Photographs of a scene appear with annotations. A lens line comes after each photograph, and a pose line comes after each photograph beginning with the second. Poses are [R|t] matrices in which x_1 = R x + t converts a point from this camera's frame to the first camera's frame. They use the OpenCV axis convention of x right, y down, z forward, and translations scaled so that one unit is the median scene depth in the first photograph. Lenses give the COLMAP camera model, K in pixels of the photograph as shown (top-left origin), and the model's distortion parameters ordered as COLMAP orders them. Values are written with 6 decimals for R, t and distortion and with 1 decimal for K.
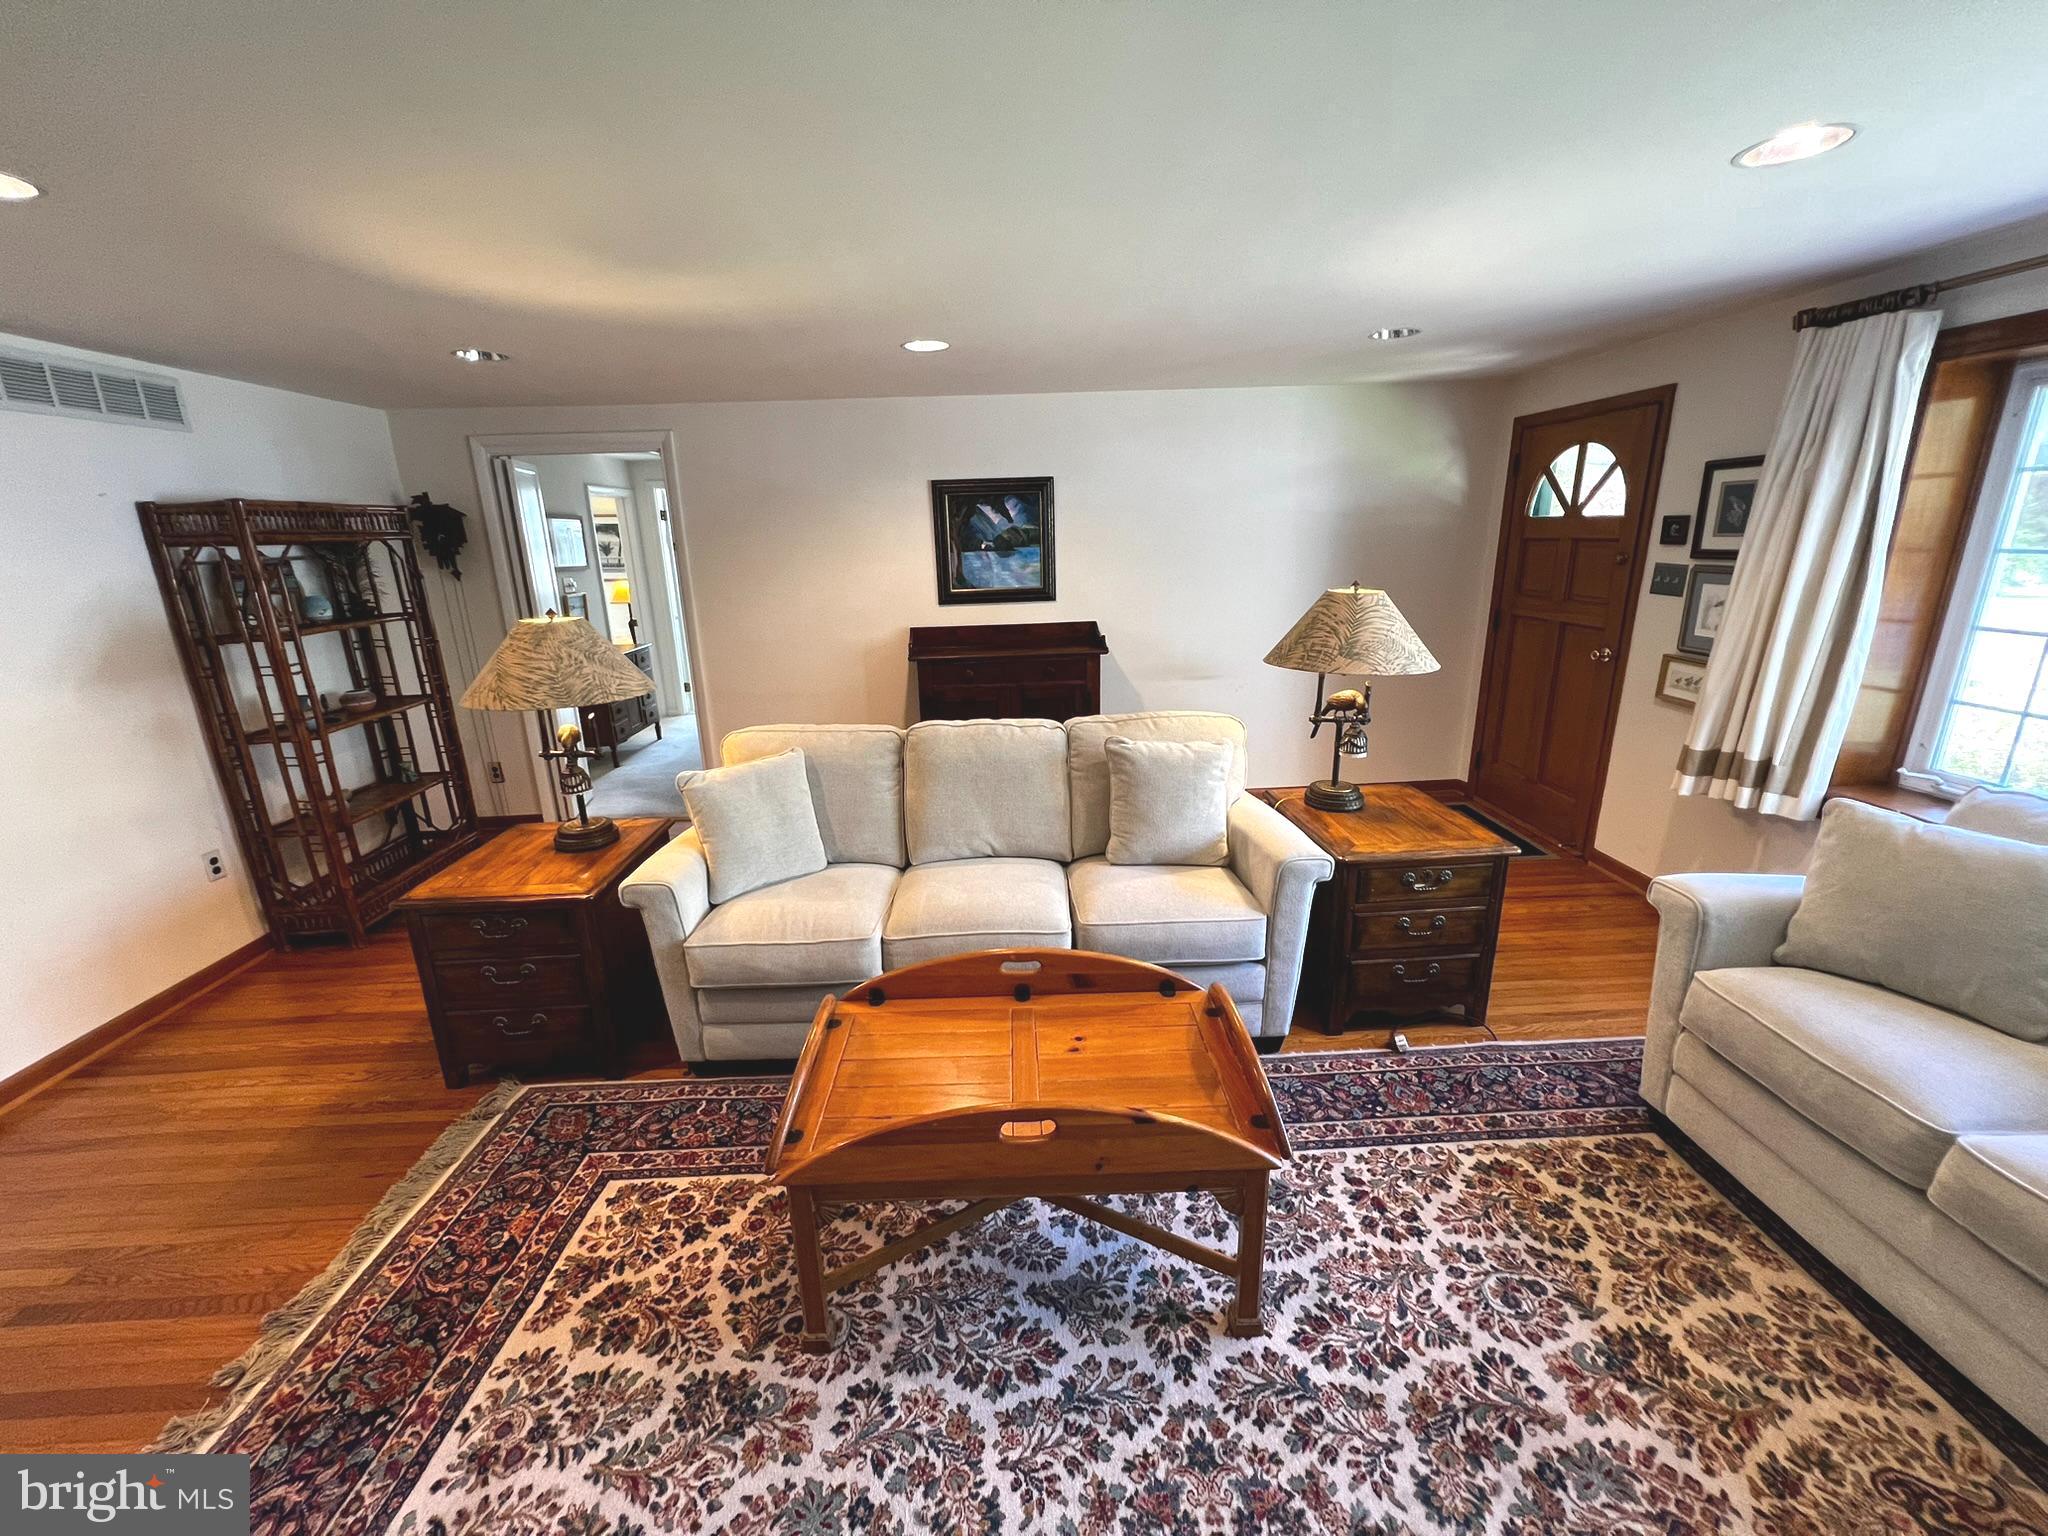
lens RADIAL K [[814.9, 0, 1022.3], [0, 814.9, 767.5], [0, 0, 1]] dist [-0.000096, 0.000040]
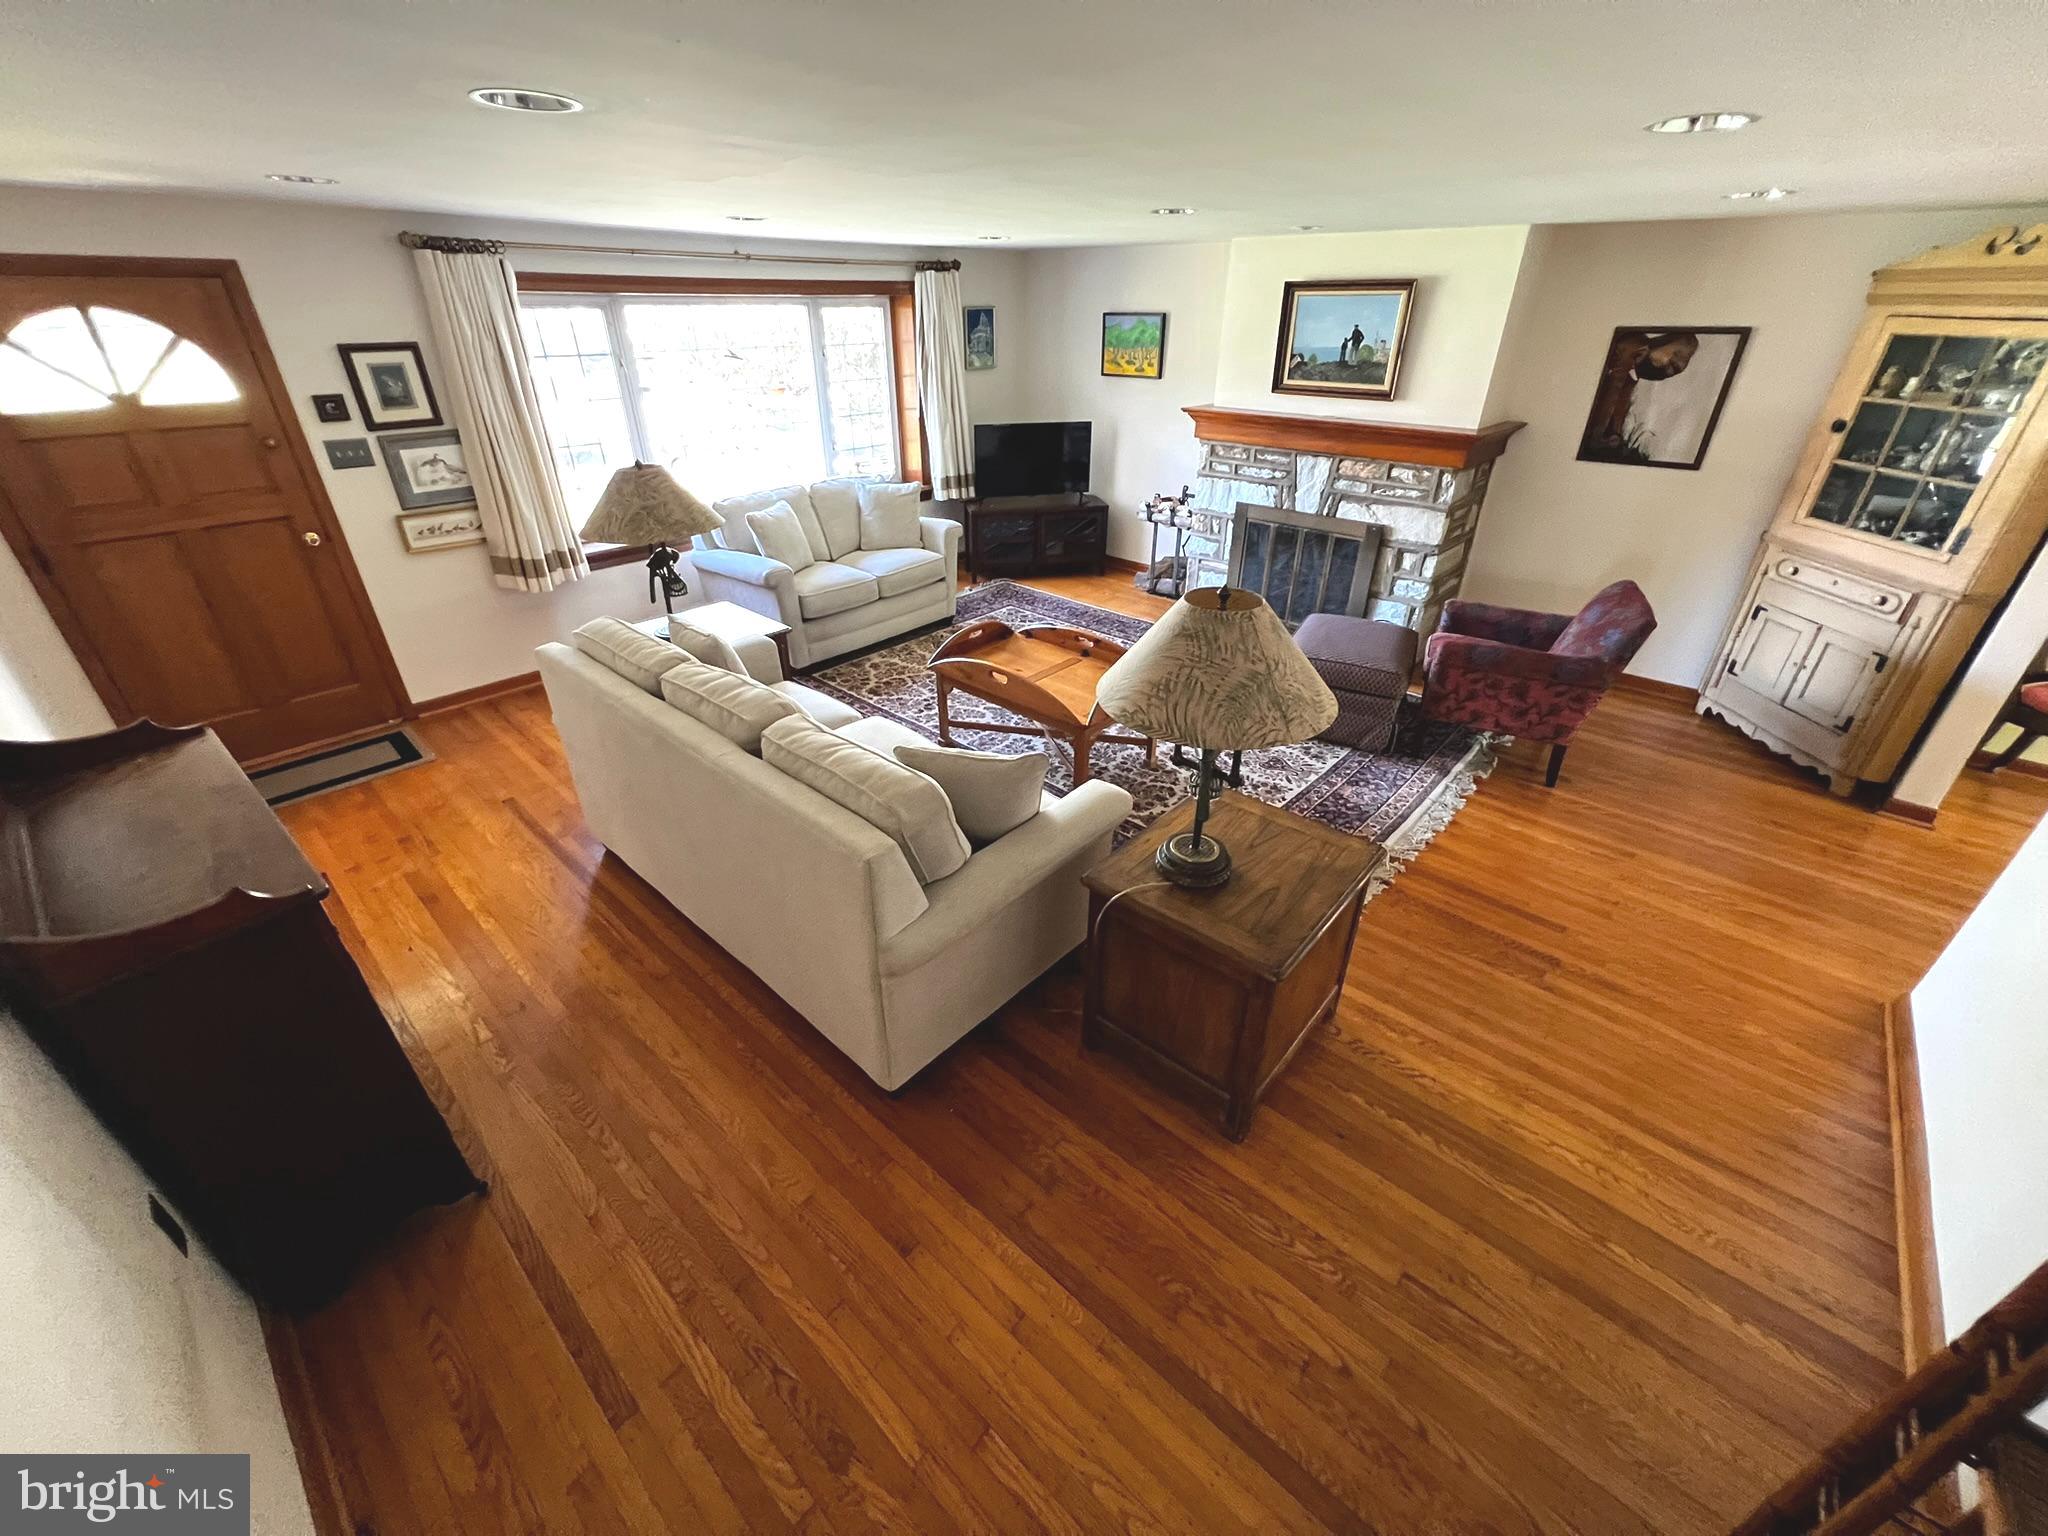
lens RADIAL K [[814.9, 0, 1022.4], [0, 814.9, 767.1], [0, 0, 1]] dist [-0.000096, 0.000040]
pose [[-0.720281, -0.317056, 0.616985, -0.765570], [0.210049, 0.747992, 0.629594, -0.450531], [-0.661116, 0.583081, -0.472167, 1.252595]]
